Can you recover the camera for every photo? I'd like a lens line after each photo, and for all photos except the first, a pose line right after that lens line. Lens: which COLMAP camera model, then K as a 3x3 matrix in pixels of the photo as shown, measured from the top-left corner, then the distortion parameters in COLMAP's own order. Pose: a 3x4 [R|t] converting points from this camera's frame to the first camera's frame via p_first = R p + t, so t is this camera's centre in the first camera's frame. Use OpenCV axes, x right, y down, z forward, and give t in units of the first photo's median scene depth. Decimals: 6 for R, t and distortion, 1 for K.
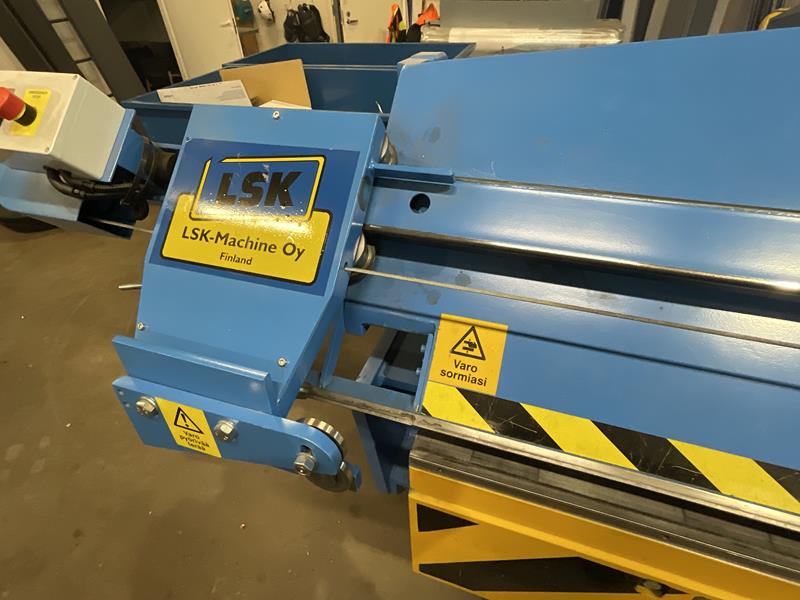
lens RADIAL K [[425.1, 0, 400.0], [0, 425.1, 300.0], [0, 0, 1]] dist [0.001773, 0.000622]
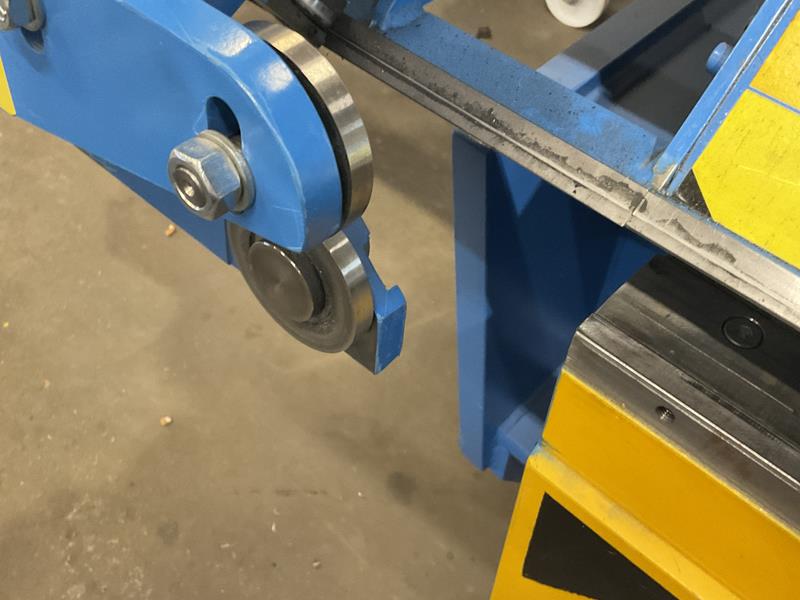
lens RADIAL K [[913.0, 0, 400.0], [0, 913.0, 300.0], [0, 0, 1]] dist [0.107122, 0.001971]
pose [[0.914483, 0.352479, -0.198695, 0.029329], [-0.300865, 0.920700, 0.248580, 0.230270], [0.270558, -0.167542, 0.948013, 0.382519]]
